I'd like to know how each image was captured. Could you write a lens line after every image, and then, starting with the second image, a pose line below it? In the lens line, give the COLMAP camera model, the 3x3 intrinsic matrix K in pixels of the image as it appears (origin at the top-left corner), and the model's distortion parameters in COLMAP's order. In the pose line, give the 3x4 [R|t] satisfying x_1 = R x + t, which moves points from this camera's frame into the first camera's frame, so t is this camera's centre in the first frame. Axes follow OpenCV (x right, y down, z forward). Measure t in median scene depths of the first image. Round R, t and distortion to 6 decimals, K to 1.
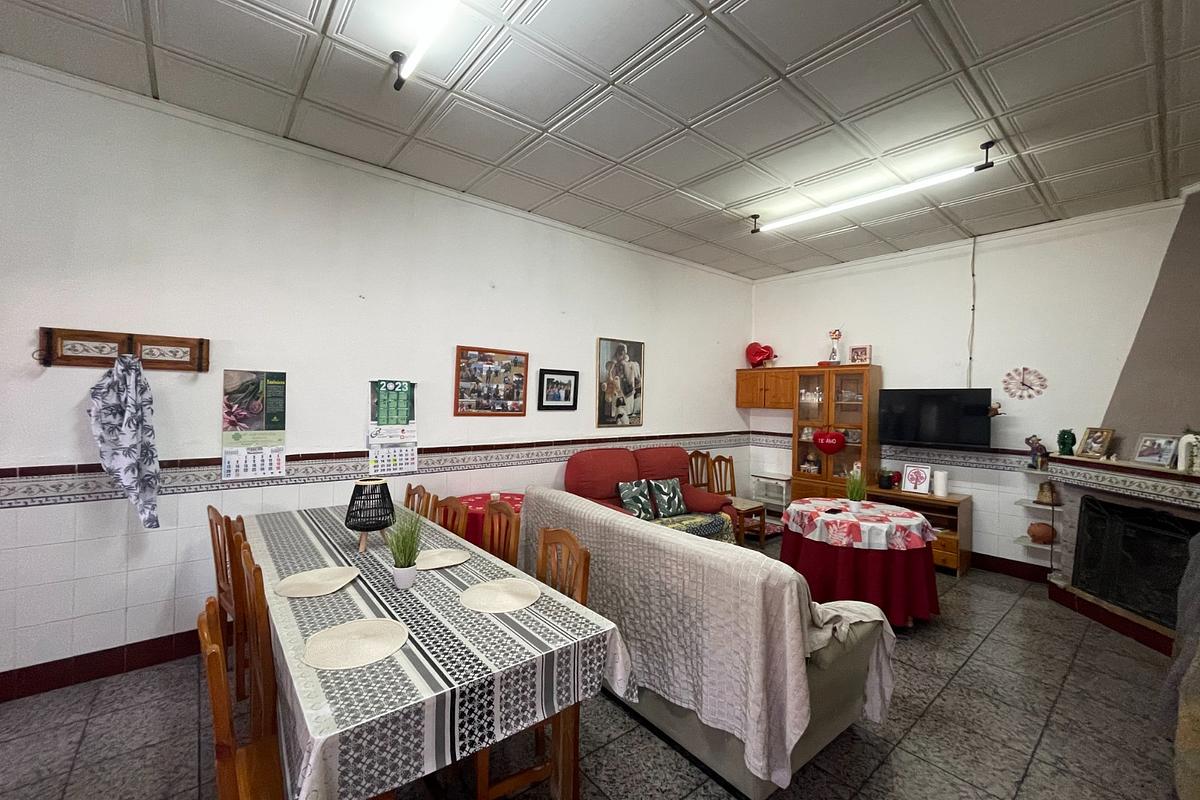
lens RADIAL K [[486.0, 0, 598.0], [0, 486.0, 404.6], [0, 0, 1]] dist [0.001863, 0.000186]
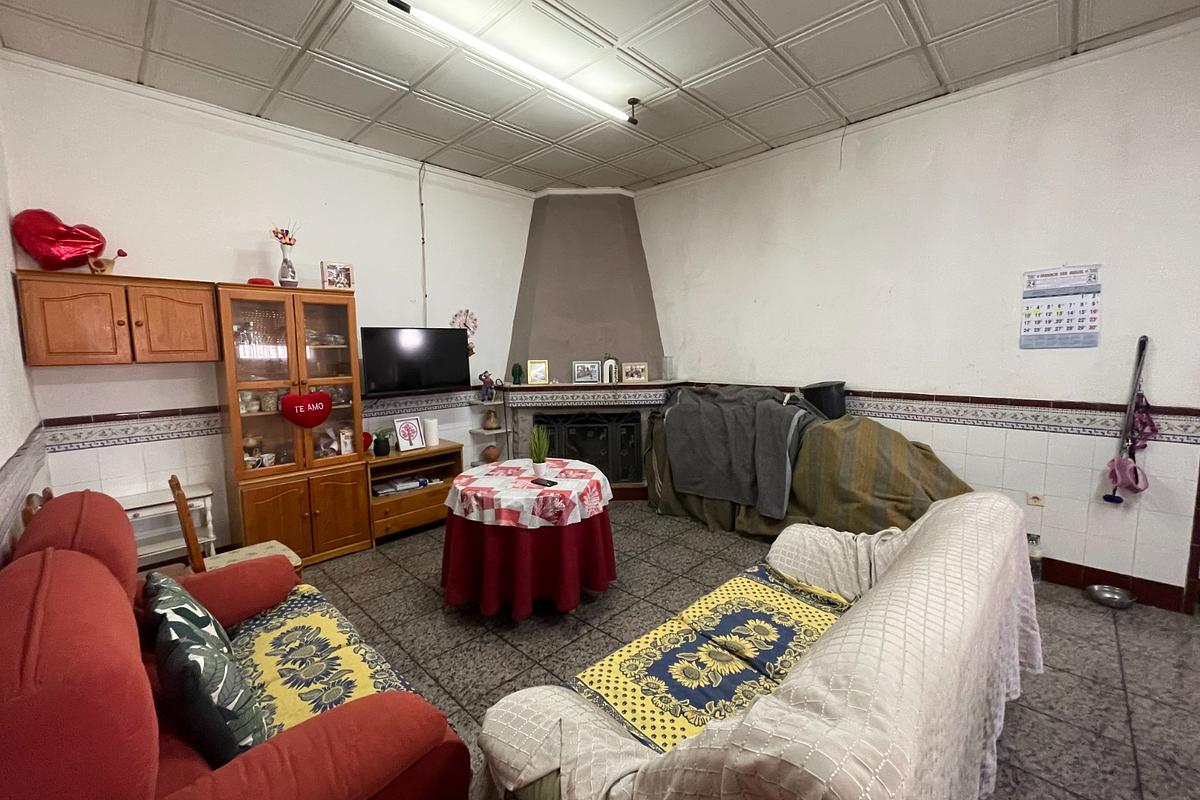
lens RADIAL K [[486.0, 0, 595.2], [0, 486.0, 397.3], [0, 0, 1]] dist [0.001863, 0.000186]
pose [[-0.111251, -0.123547, 0.986083, -0.230746], [0.022842, 0.991662, 0.126823, -0.012775], [-0.993530, 0.036633, -0.107501, 0.813482]]
